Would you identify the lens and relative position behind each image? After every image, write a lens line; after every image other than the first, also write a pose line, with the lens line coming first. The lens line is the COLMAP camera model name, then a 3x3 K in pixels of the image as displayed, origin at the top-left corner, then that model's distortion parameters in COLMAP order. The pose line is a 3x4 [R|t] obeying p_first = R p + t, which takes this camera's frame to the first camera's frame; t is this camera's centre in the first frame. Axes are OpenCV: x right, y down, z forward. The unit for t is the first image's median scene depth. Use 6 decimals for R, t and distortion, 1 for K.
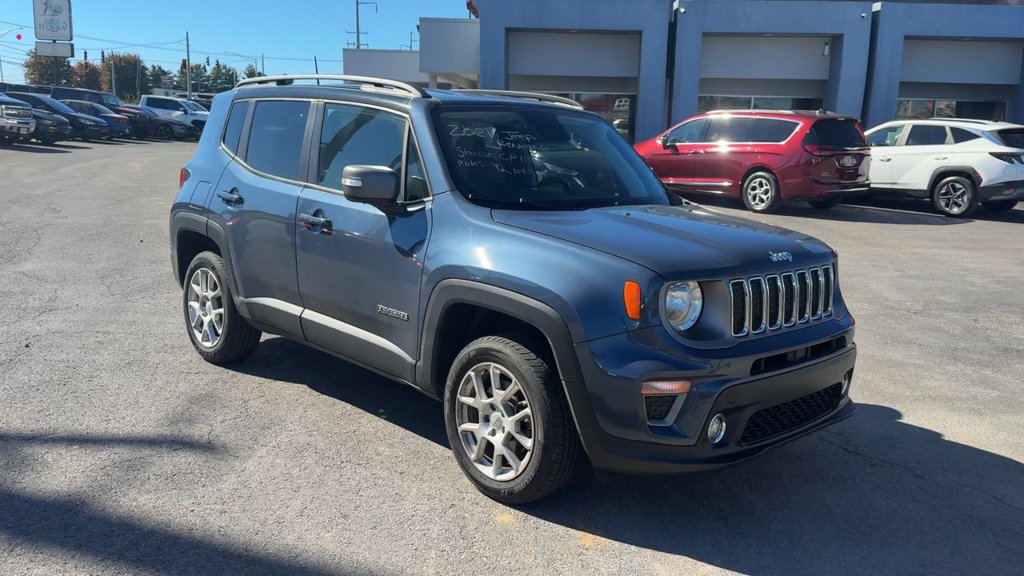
lens RADIAL K [[941.4, 0, 524.6], [0, 941.4, 283.7], [0, 0, 1]] dist [0.118177, -0.258760]
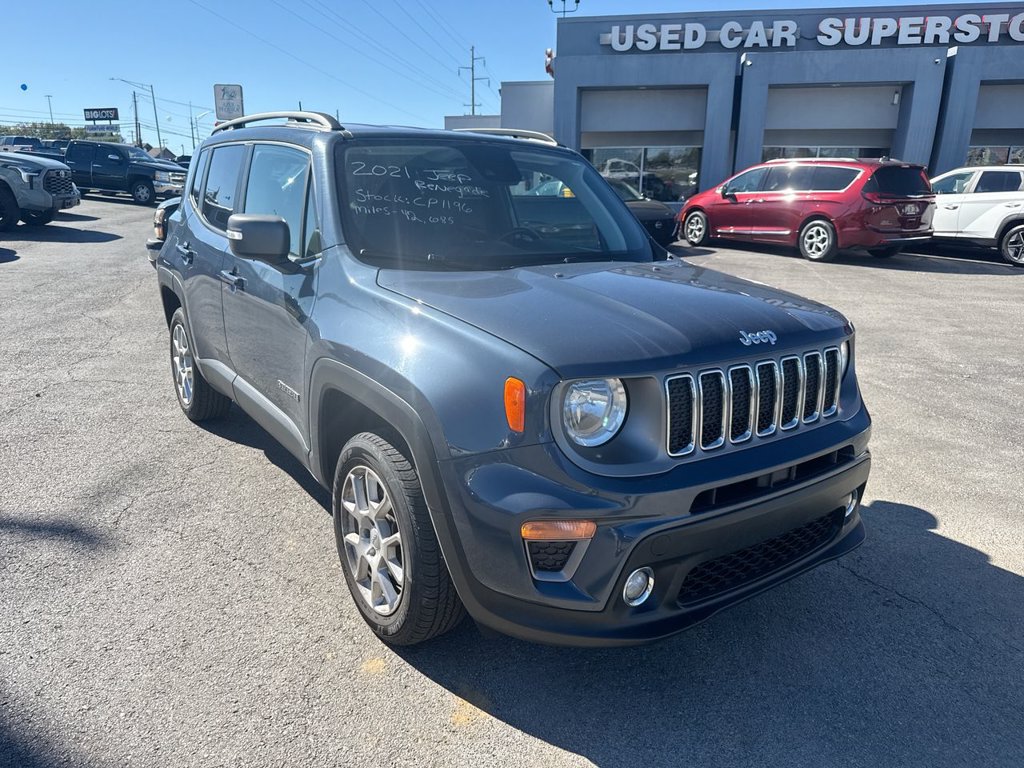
lens RADIAL K [[786.3, 0, 470.4], [0, 786.3, 391.1], [0, 0, 1]] dist [-0.007038, -0.005052]
pose [[0.982916, 0.029046, -0.181751, 0.042264], [-0.012163, 0.995562, 0.093322, -0.010399], [0.183654, -0.089517, 0.978906, 0.097288]]
